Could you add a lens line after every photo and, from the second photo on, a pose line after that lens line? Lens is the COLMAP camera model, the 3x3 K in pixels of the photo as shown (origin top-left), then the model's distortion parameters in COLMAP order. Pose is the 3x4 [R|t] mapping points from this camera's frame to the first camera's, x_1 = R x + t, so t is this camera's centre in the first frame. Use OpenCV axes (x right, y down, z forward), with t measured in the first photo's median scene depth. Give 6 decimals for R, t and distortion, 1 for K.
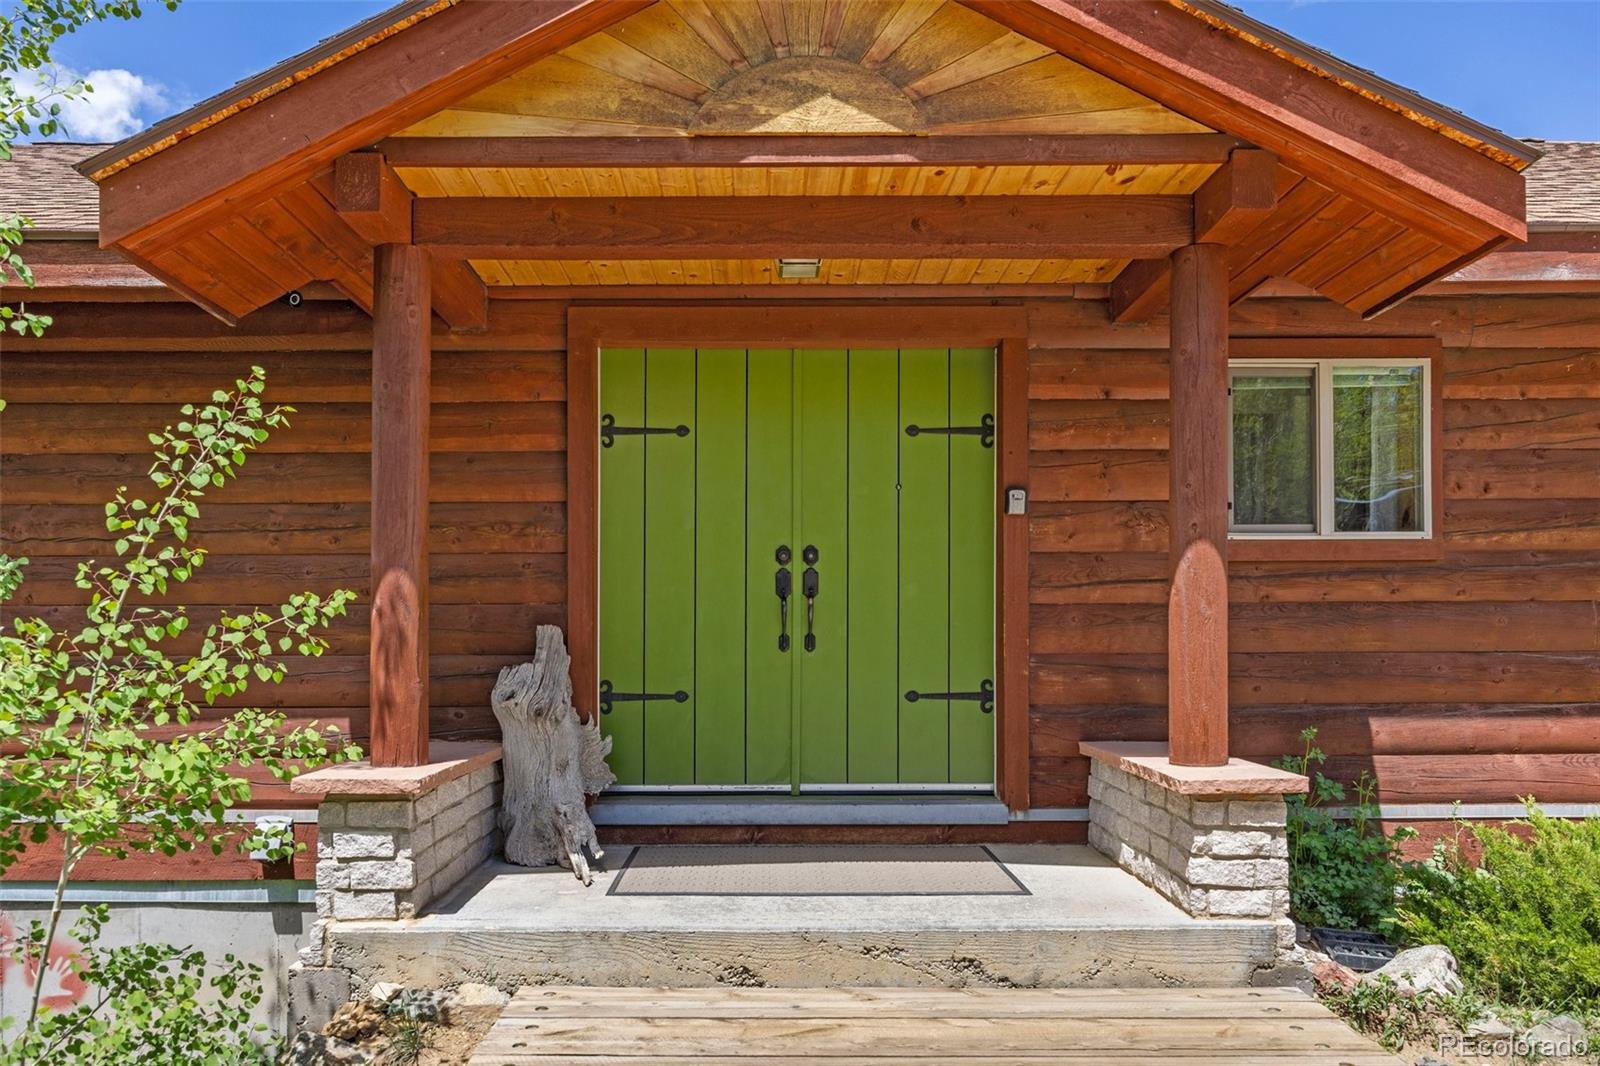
lens RADIAL K [[1136.4, 0, 798.0], [0, 1136.4, 623.4], [0, 0, 1]] dist [0.003312, 0.003146]
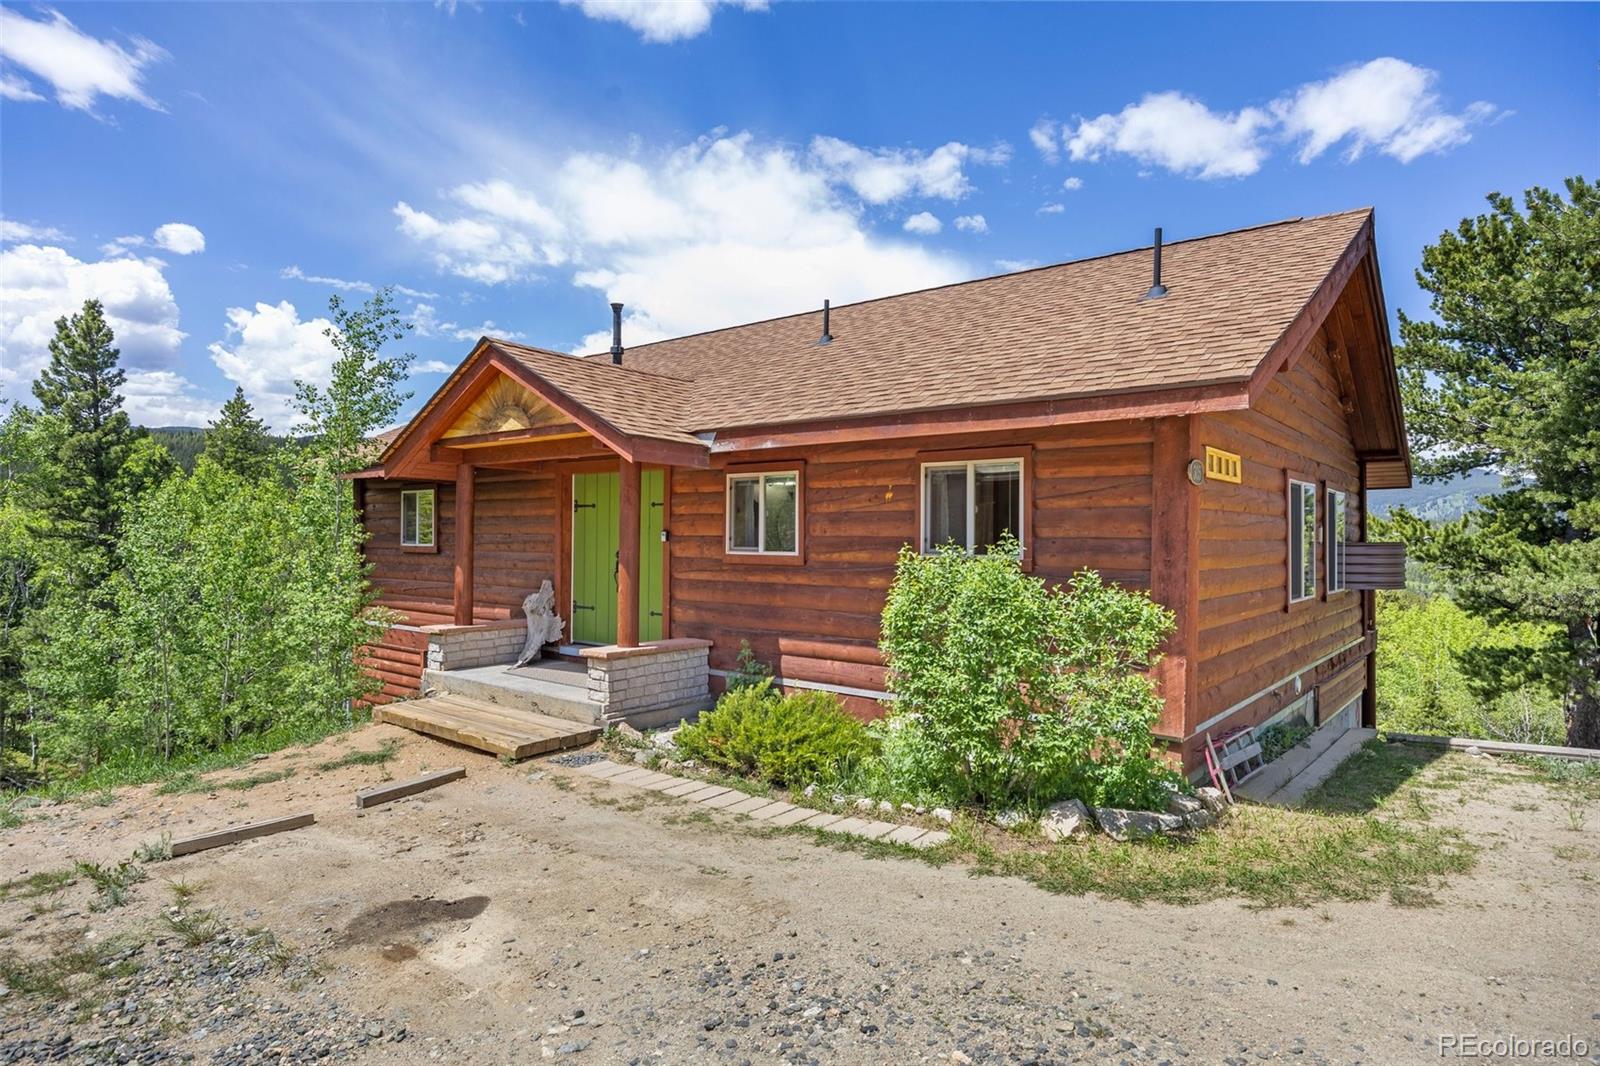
lens RADIAL K [[842.2, 0, 800.0], [0, 842.2, 533.0], [0, 0, 1]] dist [-0.024846, 0.000076]
pose [[0.790811, 0.005100, -0.612040, 1.508867], [-0.003418, 0.999986, 0.003916, -0.121605], [0.612052, -0.001005, 0.790817, -0.237983]]
